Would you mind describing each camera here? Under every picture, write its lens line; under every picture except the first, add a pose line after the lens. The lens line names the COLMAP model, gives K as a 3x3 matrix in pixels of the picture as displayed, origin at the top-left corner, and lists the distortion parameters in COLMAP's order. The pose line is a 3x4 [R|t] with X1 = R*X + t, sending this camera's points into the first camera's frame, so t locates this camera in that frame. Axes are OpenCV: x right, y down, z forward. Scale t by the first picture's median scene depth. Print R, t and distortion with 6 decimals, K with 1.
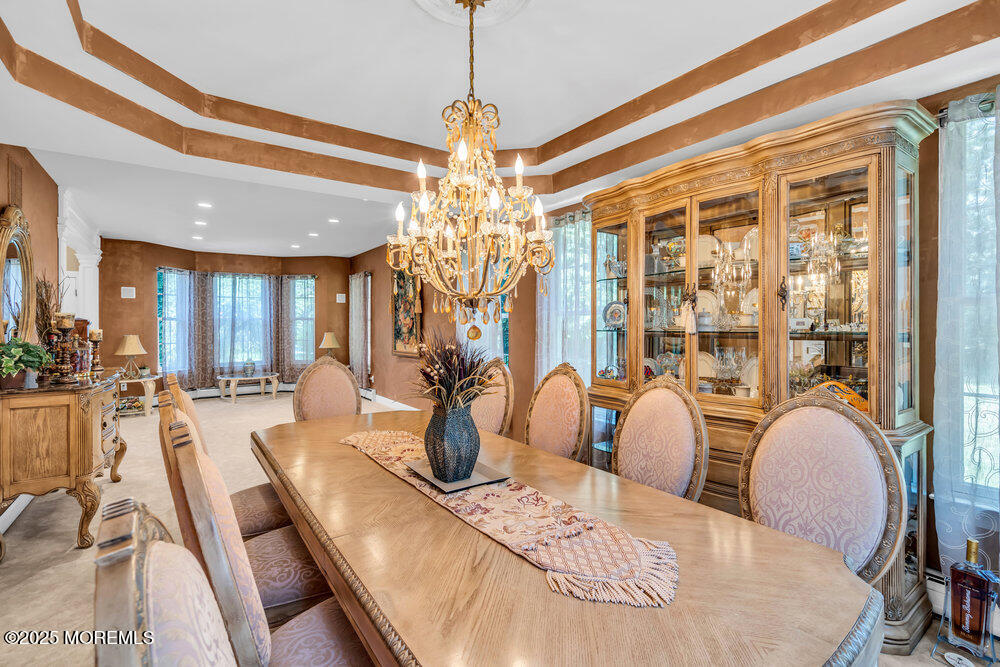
lens RADIAL K [[458.0, 0, 499.3], [0, 458.0, 329.3], [0, 0, 1]] dist [-0.000615, 0.000387]
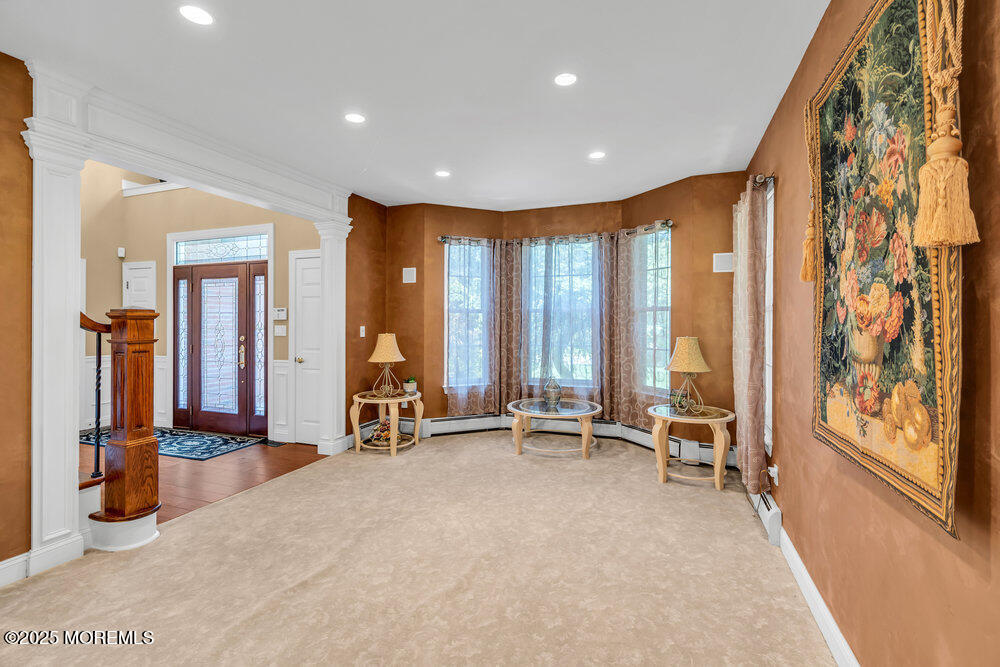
lens RADIAL K [[458.0, 0, 500.2], [0, 458.0, 316.3], [0, 0, 1]] dist [-0.000615, 0.000387]
pose [[0.570365, -0.004804, -0.821377, -0.104711], [-0.004725, 0.999947, -0.009129, -0.007657], [0.821378, 0.009087, 0.570312, 0.608462]]
